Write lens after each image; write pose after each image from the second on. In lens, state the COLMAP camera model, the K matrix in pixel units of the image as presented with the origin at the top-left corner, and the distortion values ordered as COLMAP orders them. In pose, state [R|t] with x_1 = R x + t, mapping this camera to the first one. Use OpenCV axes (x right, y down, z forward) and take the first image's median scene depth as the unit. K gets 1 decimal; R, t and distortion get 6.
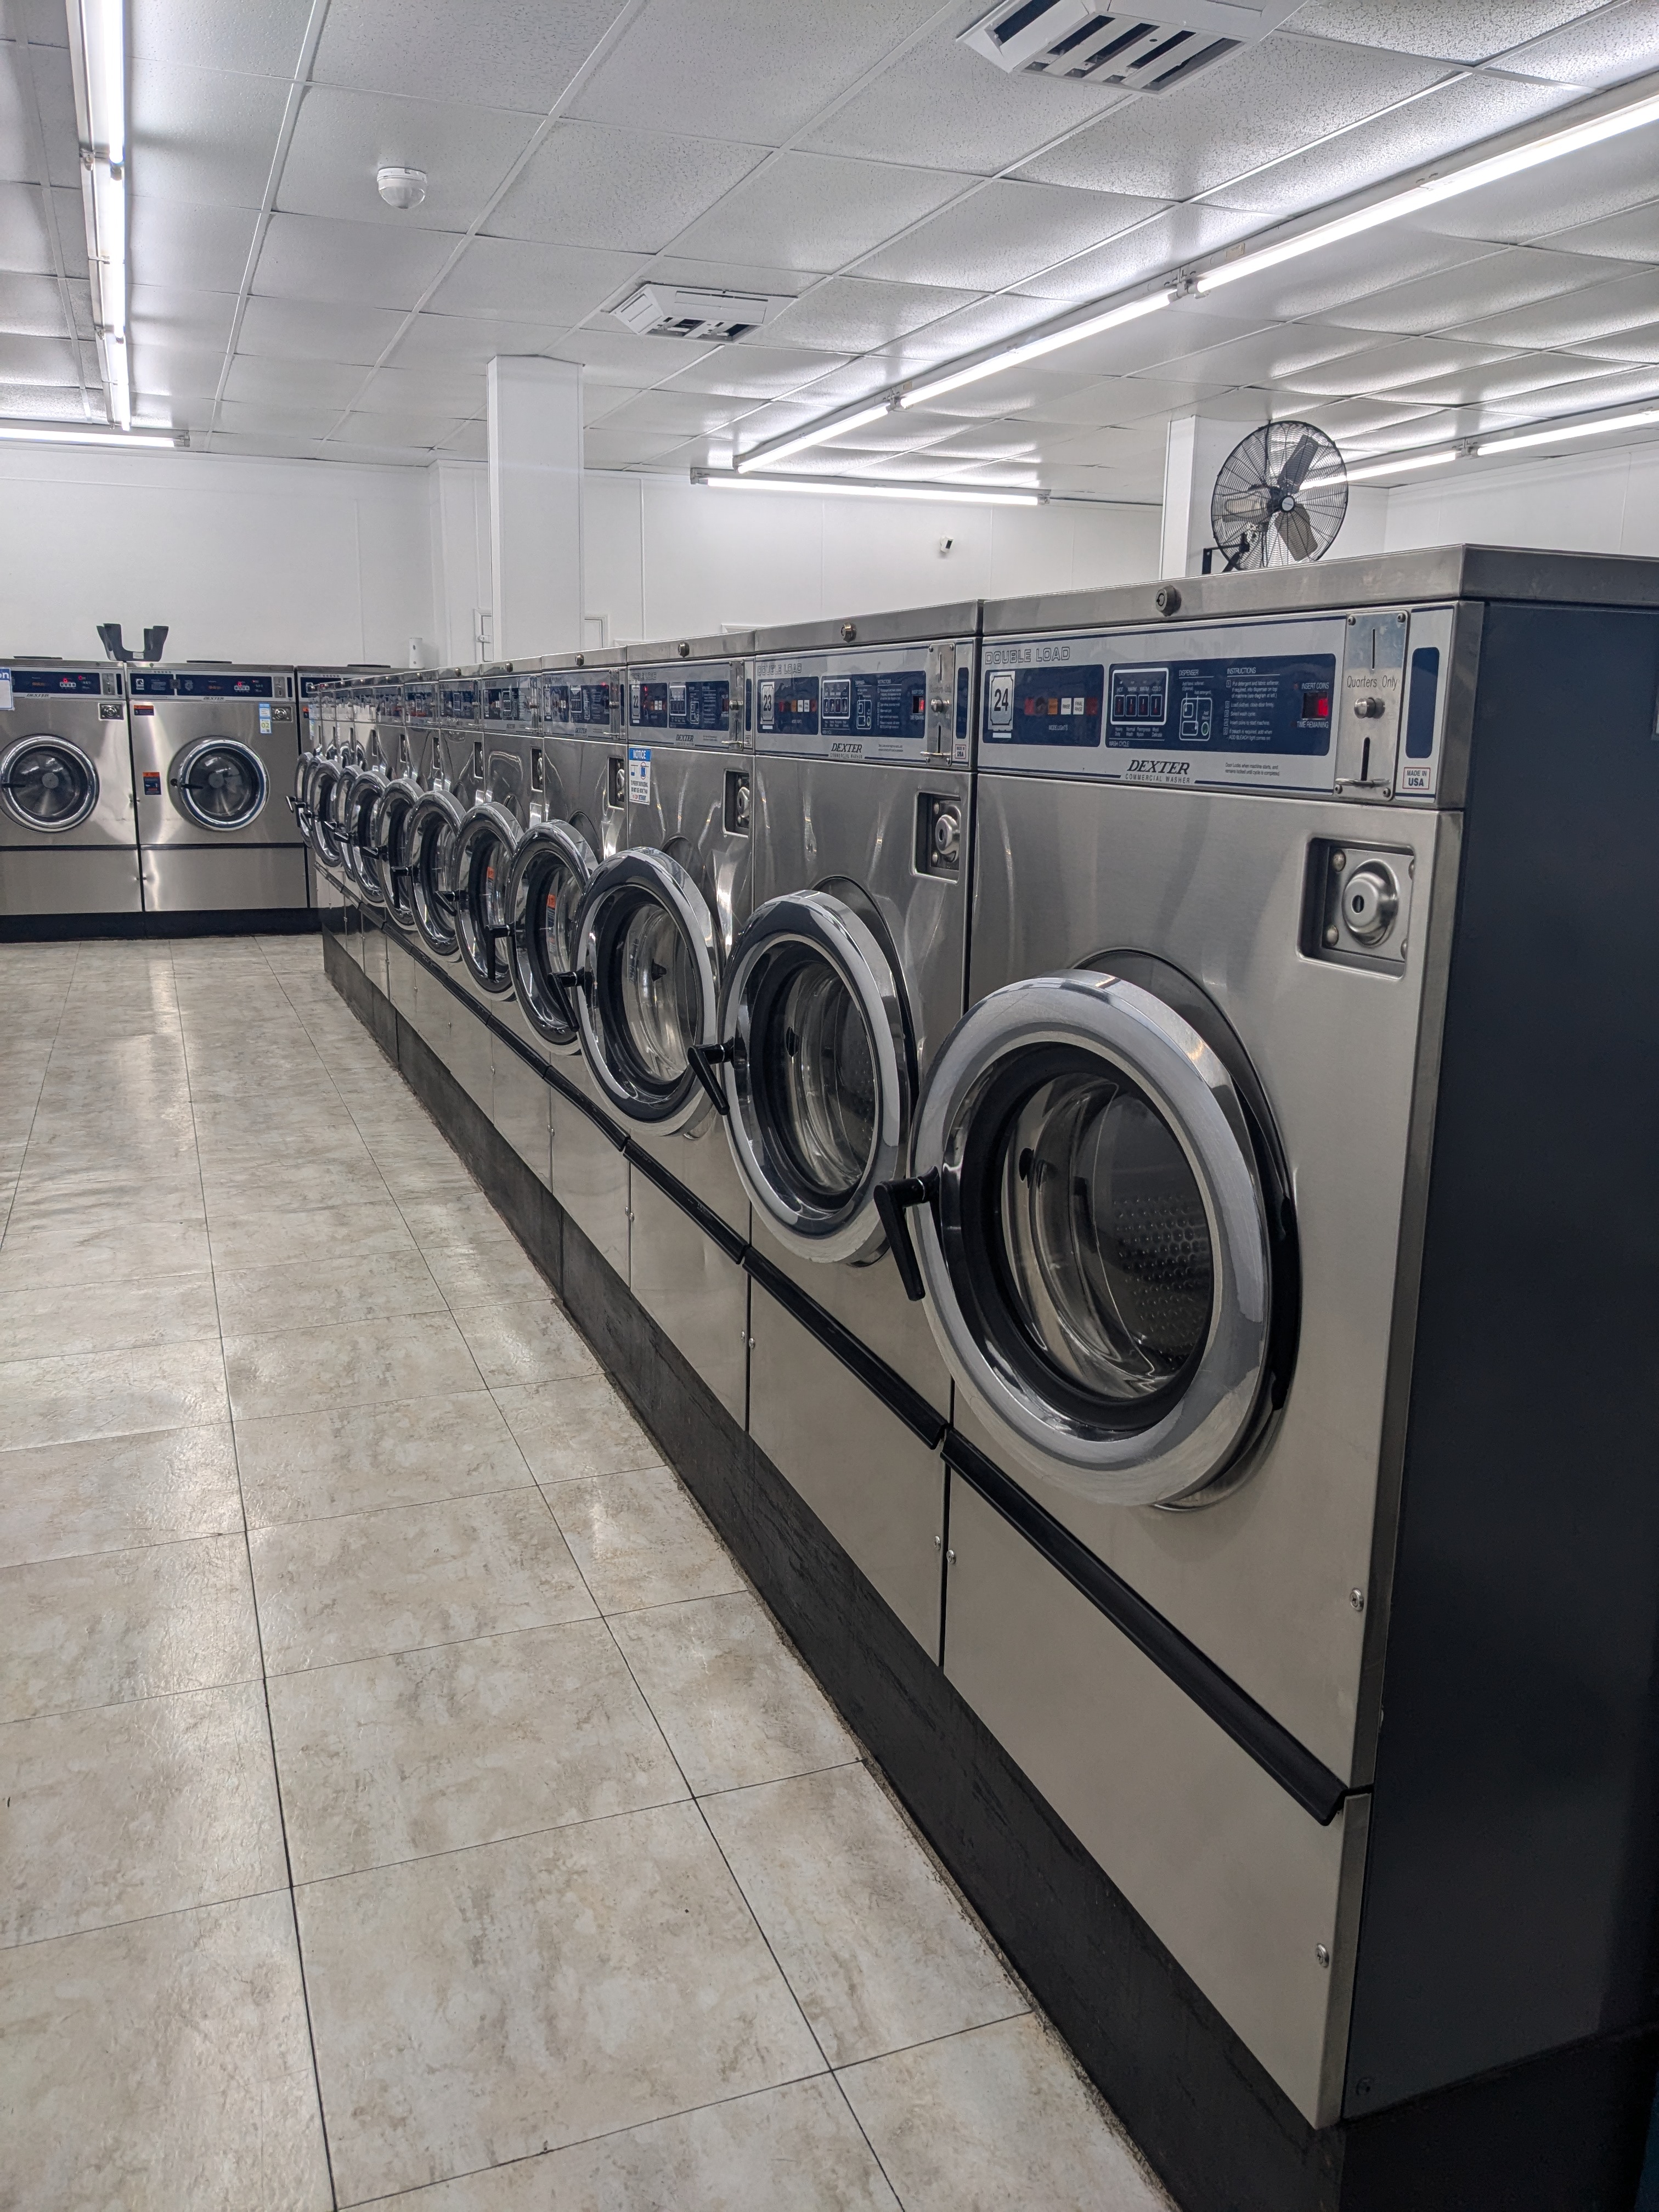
lens RADIAL K [[1671.3, 0, 829.5], [0, 1671.3, 1106.0], [0, 0, 1]] dist [-0.048555, 0.000461]
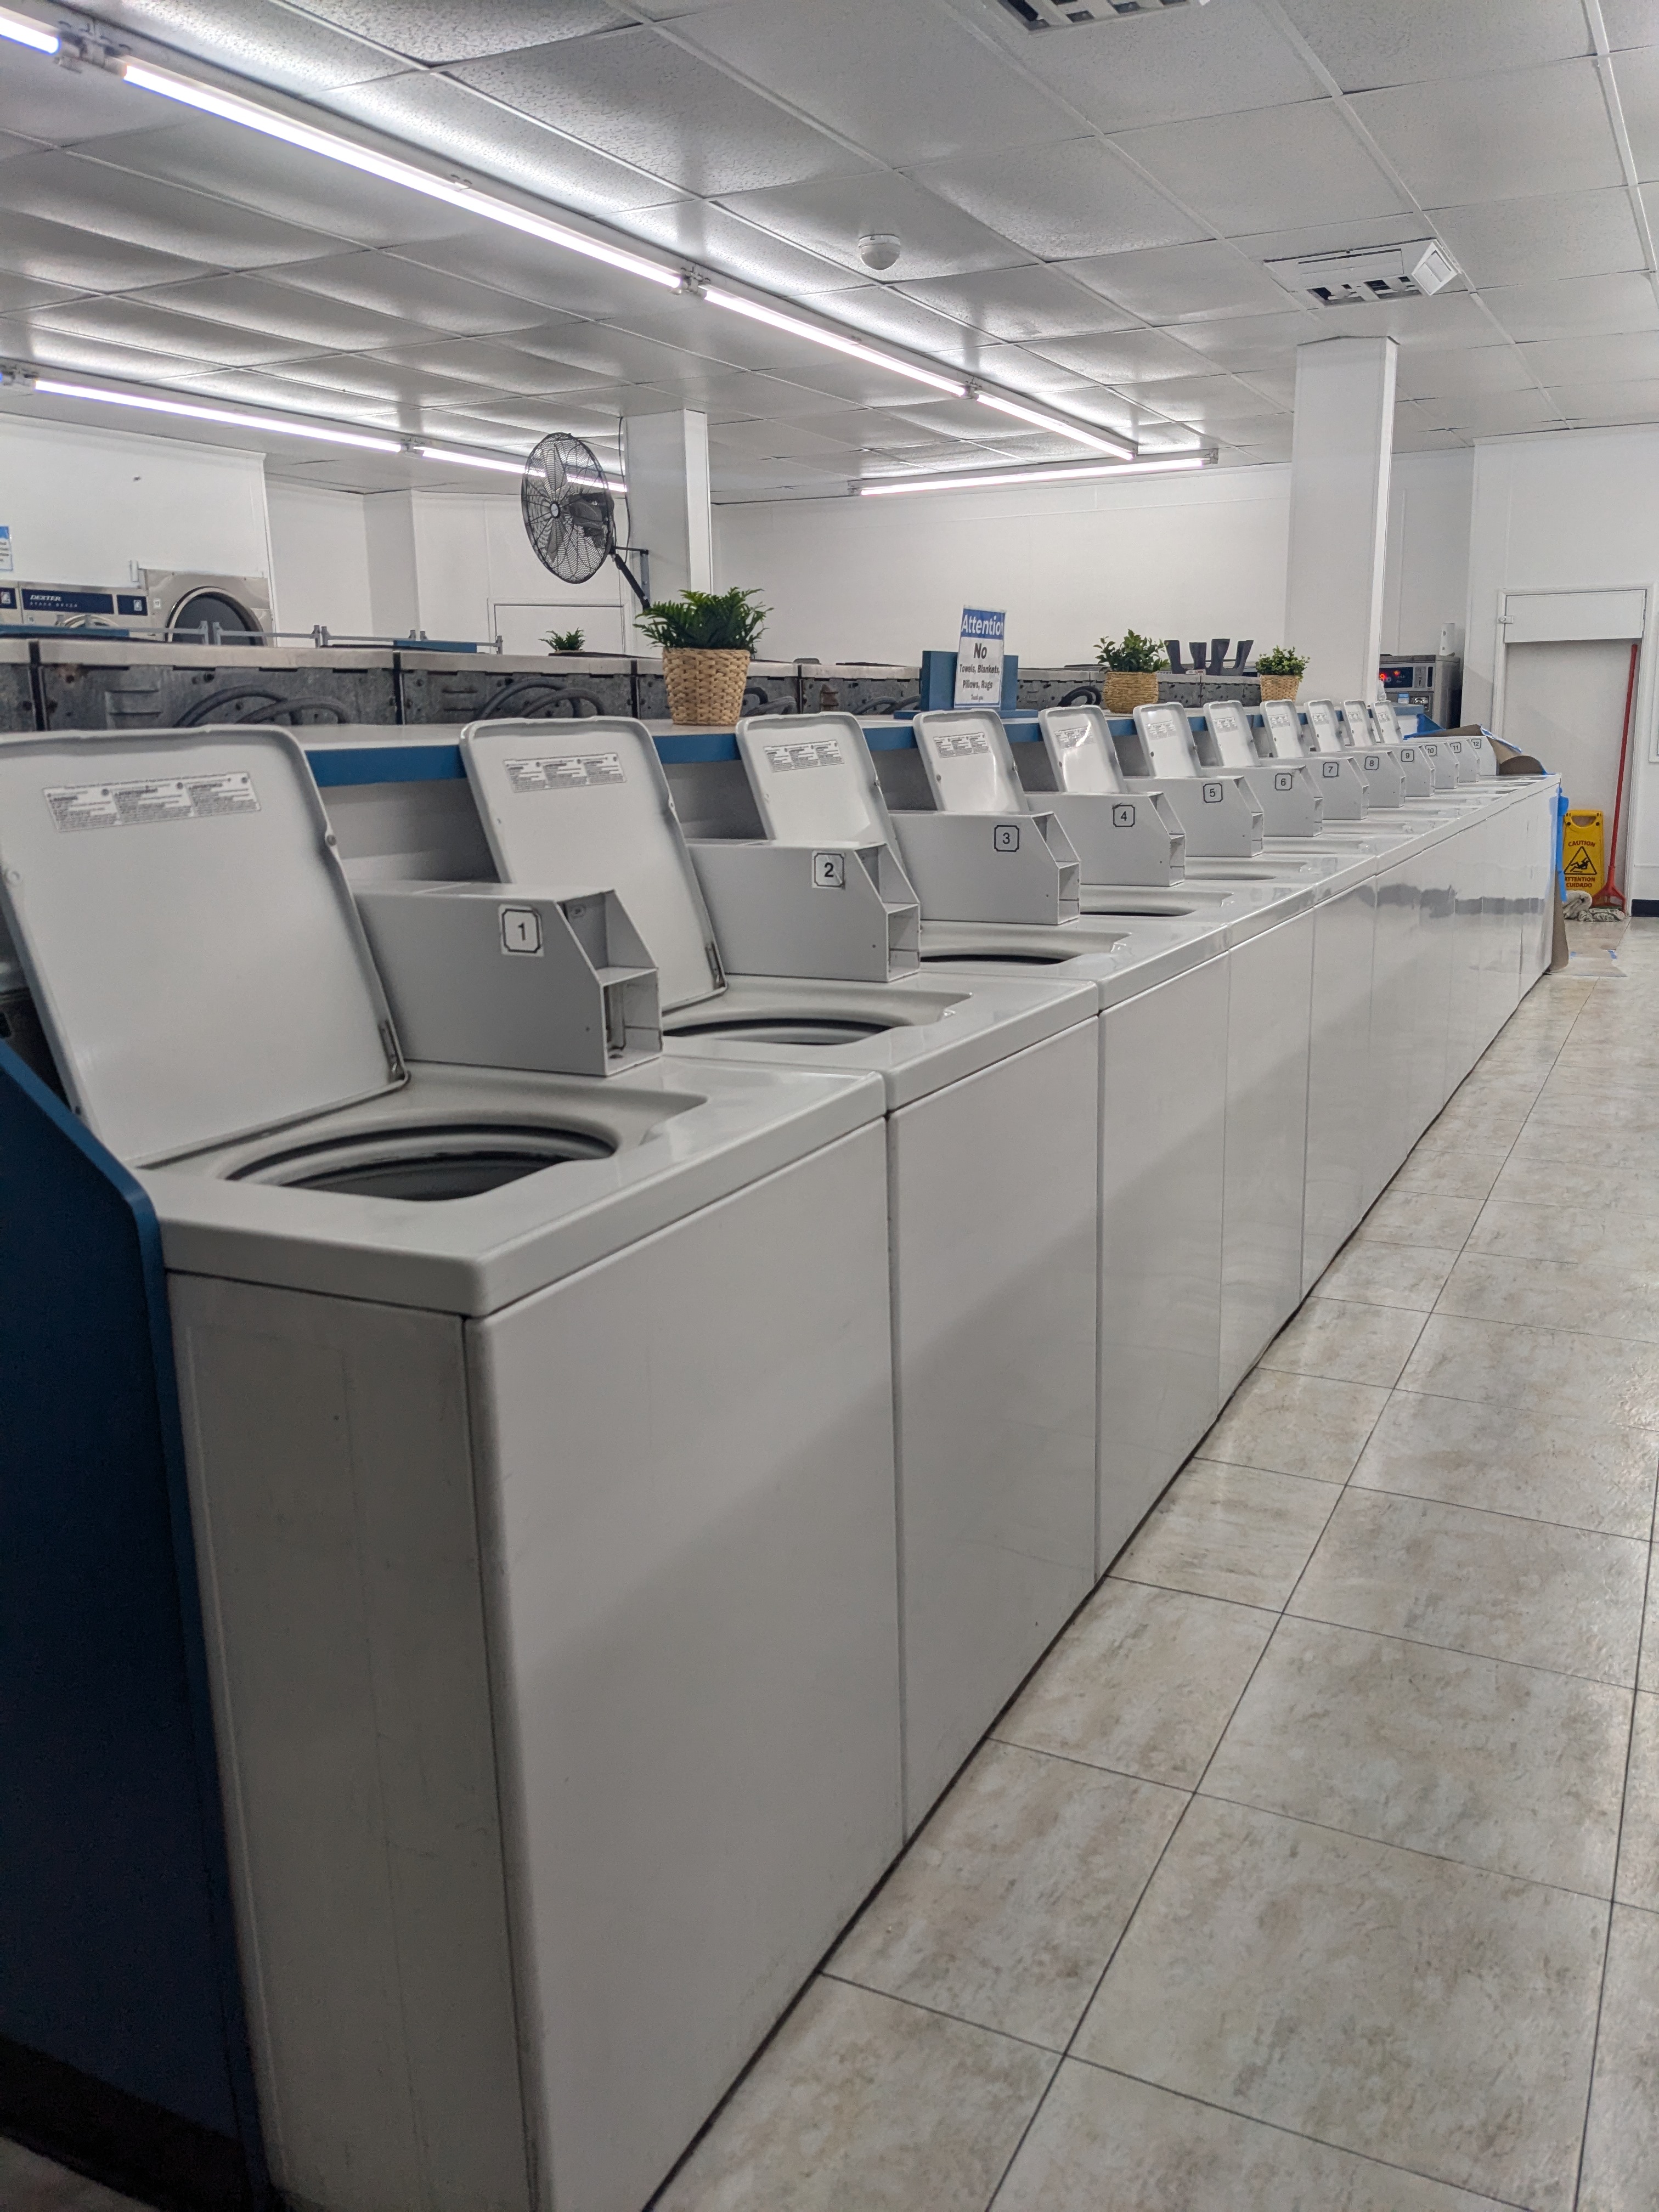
lens RADIAL K [[1796.4, 0, 829.5], [0, 1796.4, 1106.0], [0, 0, 1]] dist [0.001907, 0.002005]
pose [[-0.668559, -0.146707, 0.729044, -0.733386], [0.193458, 0.912284, 0.360989, -0.424373], [-0.718055, 0.382381, -0.581534, 1.811126]]
